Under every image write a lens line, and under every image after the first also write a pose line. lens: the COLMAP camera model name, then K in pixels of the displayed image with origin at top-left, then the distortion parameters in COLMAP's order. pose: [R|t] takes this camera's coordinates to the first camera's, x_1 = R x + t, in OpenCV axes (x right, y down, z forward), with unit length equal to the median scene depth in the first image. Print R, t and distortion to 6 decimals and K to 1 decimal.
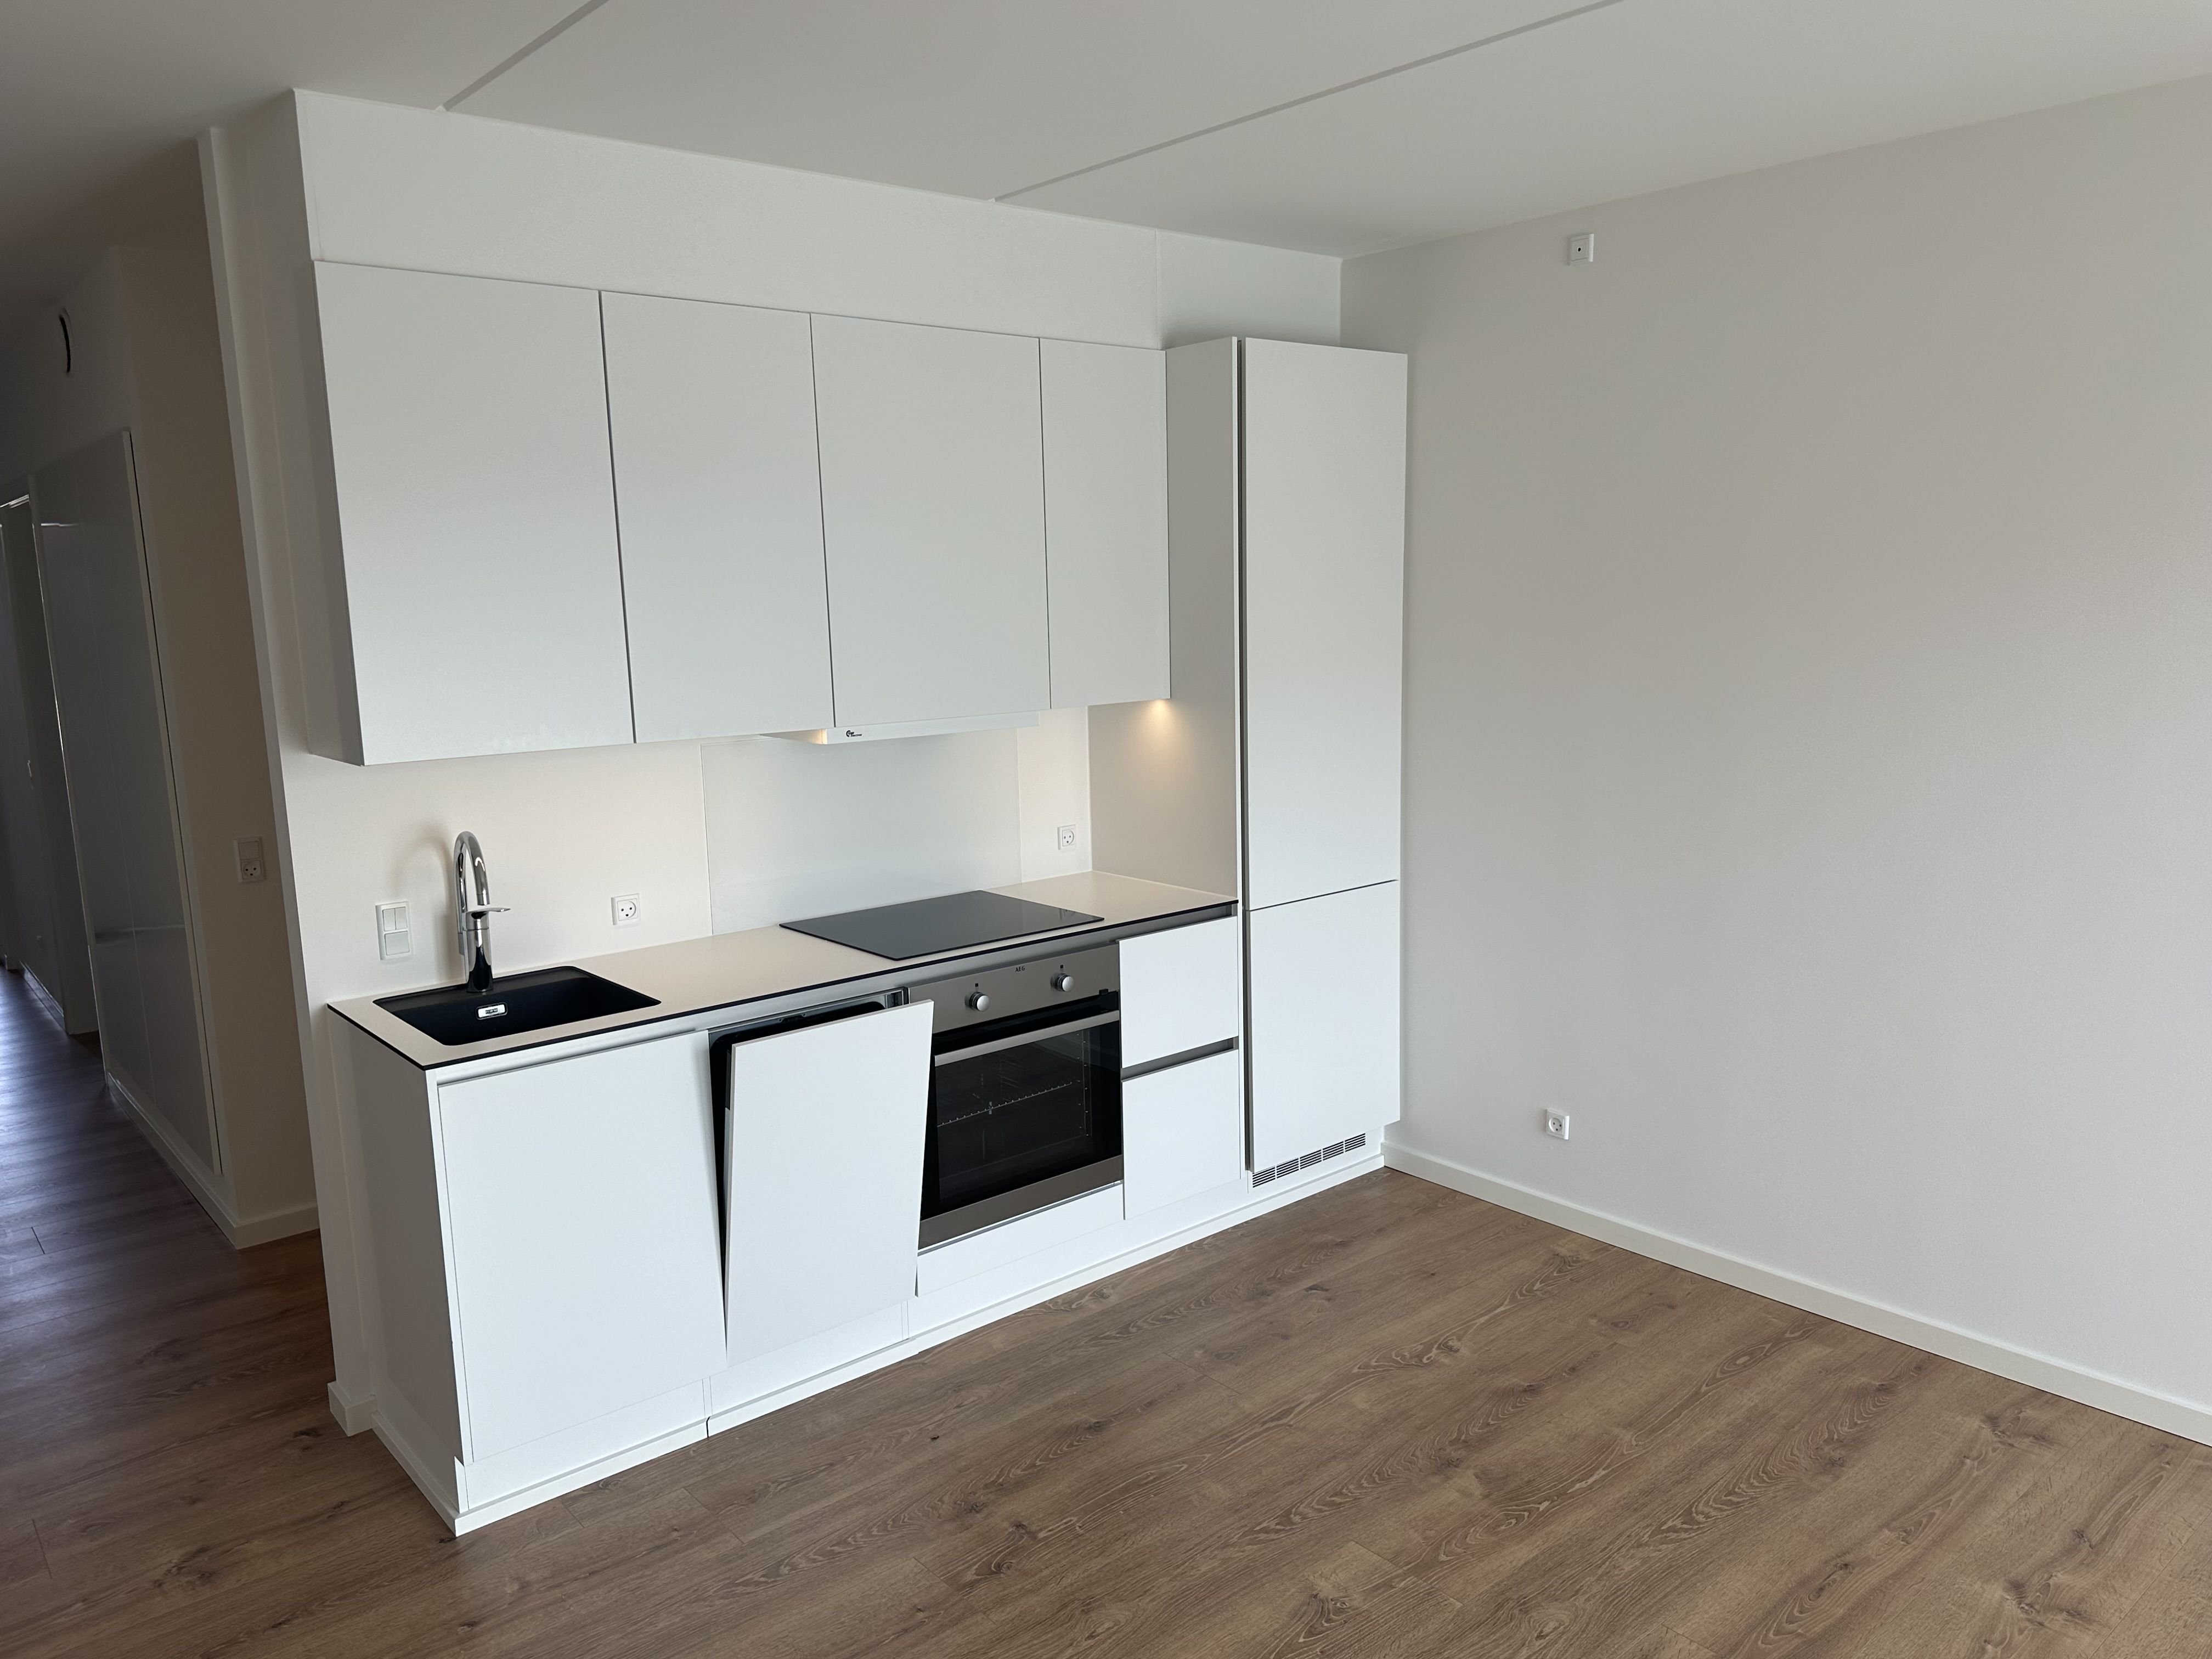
lens RADIAL K [[1605.5, 0, 1157.9], [0, 1605.5, 834.8], [0, 0, 1]] dist [0.106328, -0.130764]
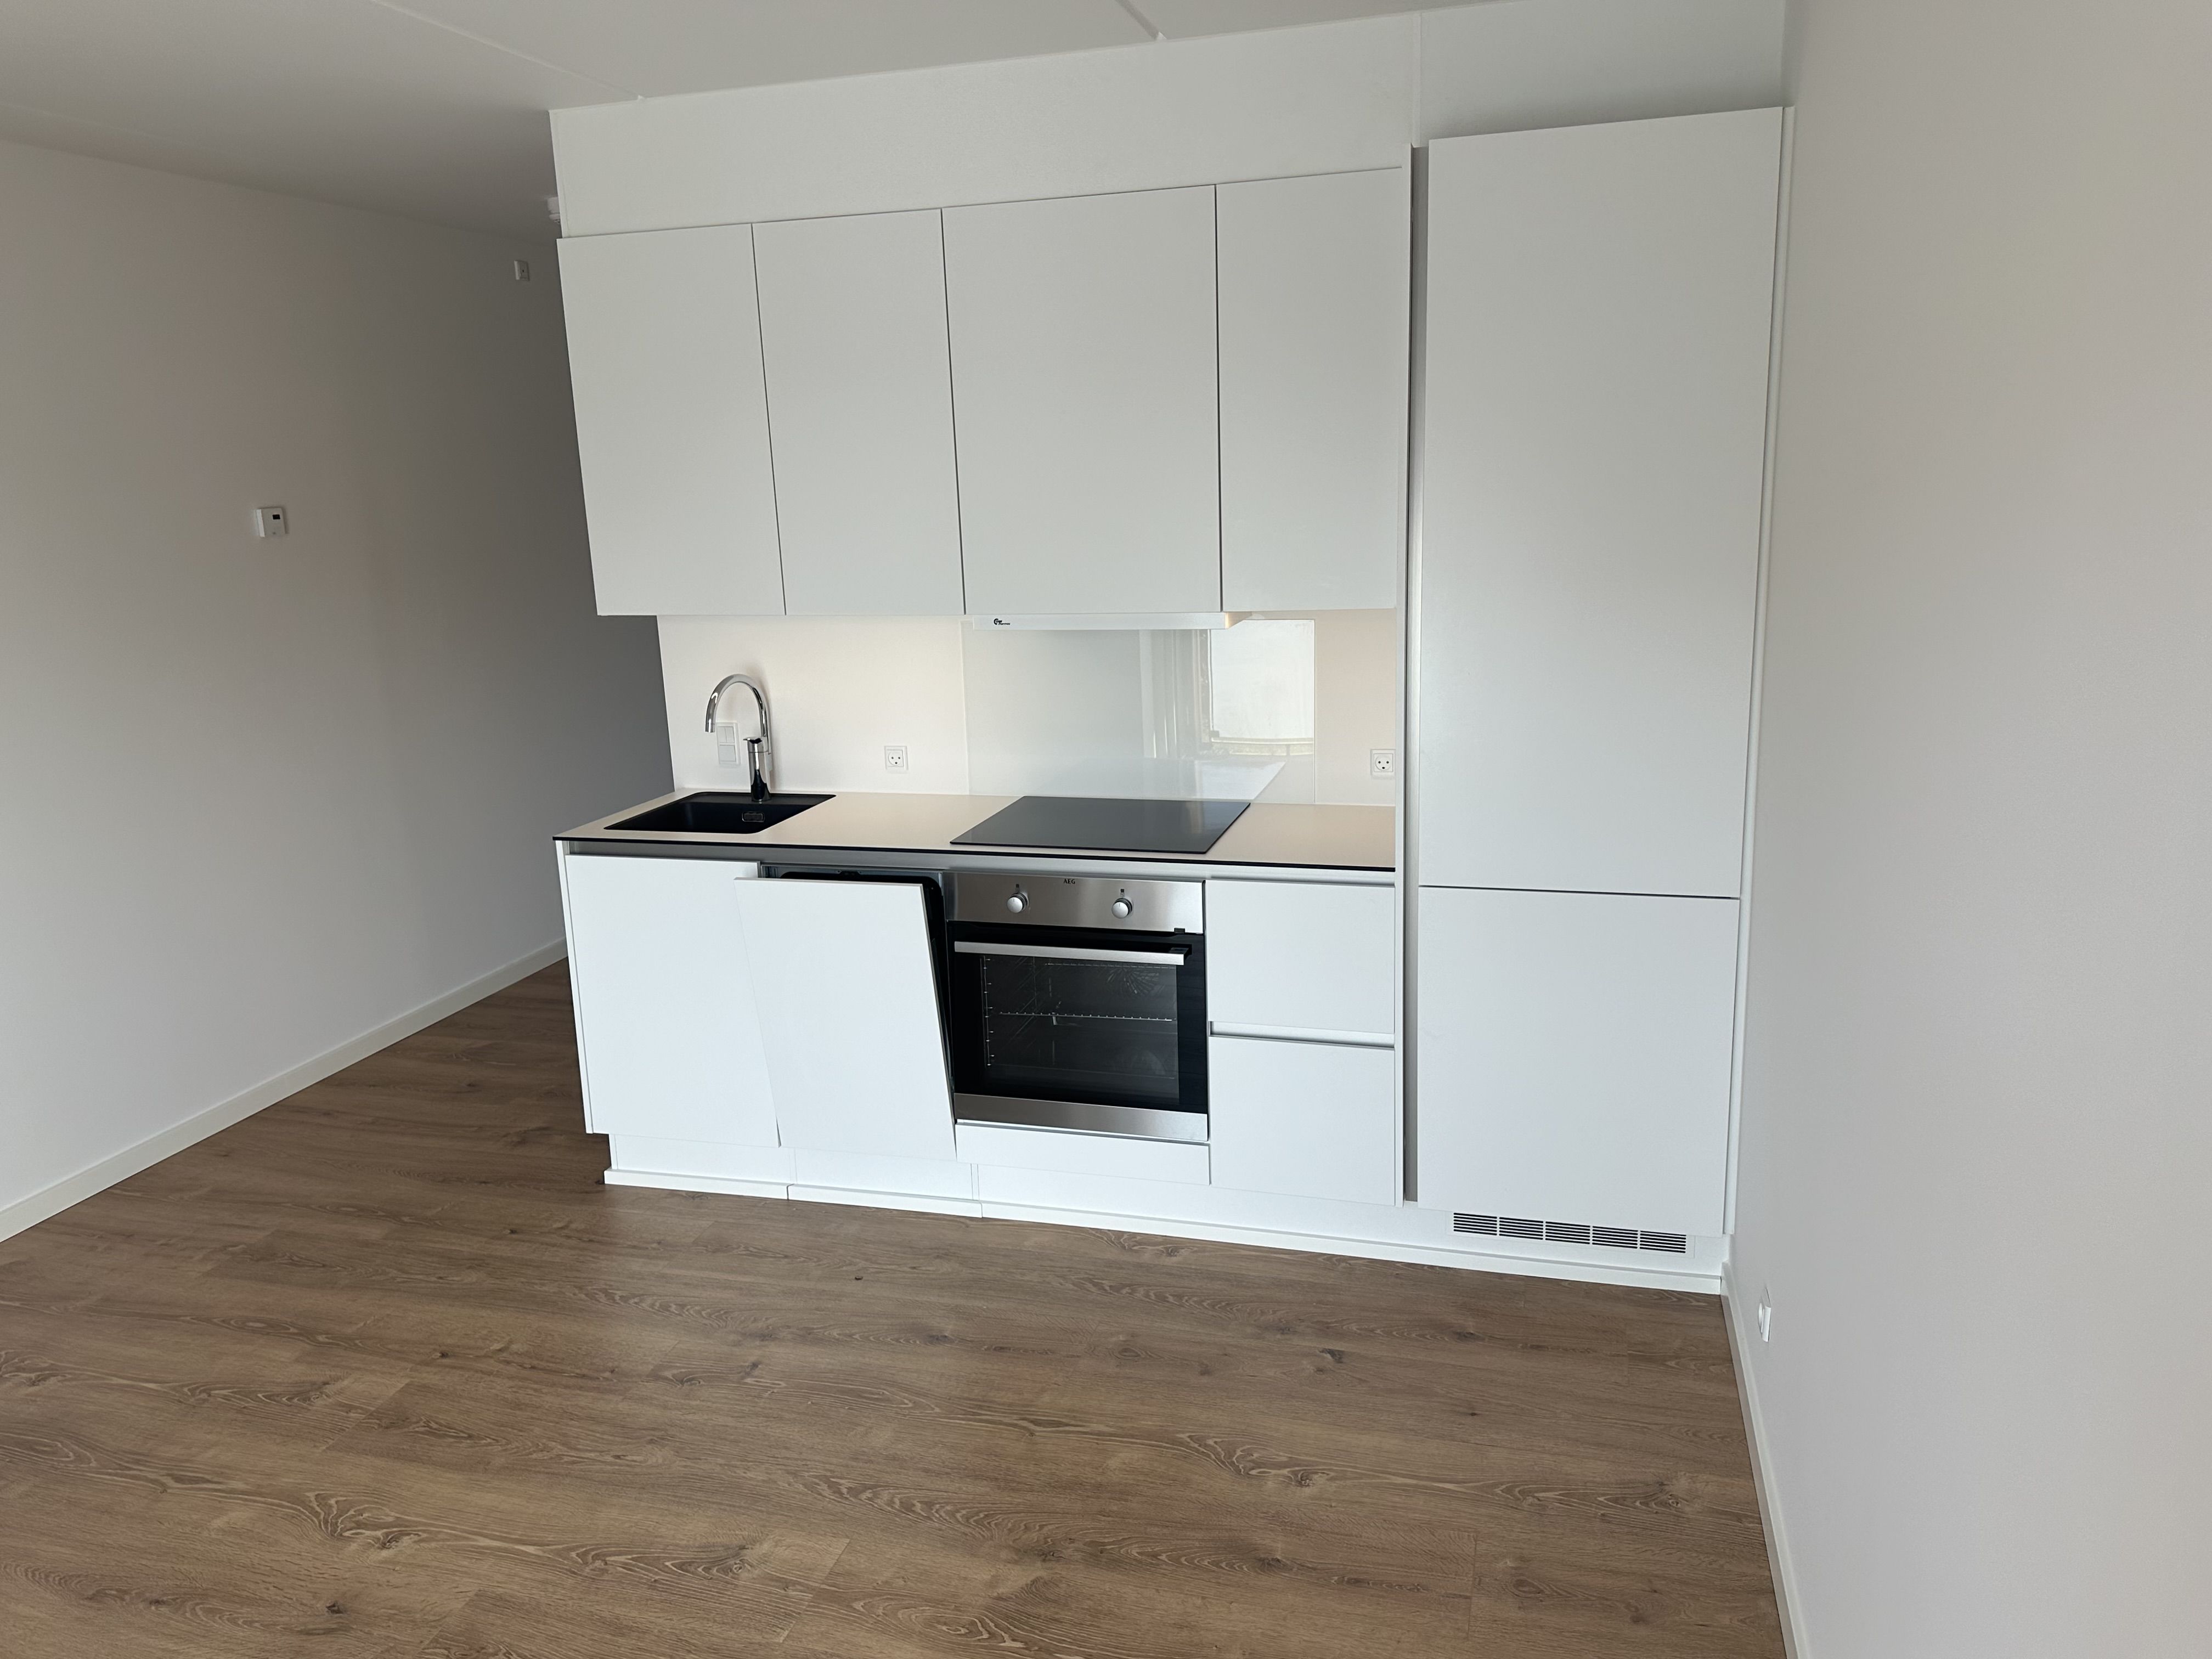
lens RADIAL K [[1597.7, 0, 1106.0], [0, 1597.7, 829.5], [0, 0, 1]] dist [0.103810, -0.175041]
pose [[0.536787, 0.182366, -0.823773, 0.733173], [-0.114713, 0.983070, 0.142882, -0.088752], [0.835883, 0.017800, 0.548619, 0.515424]]
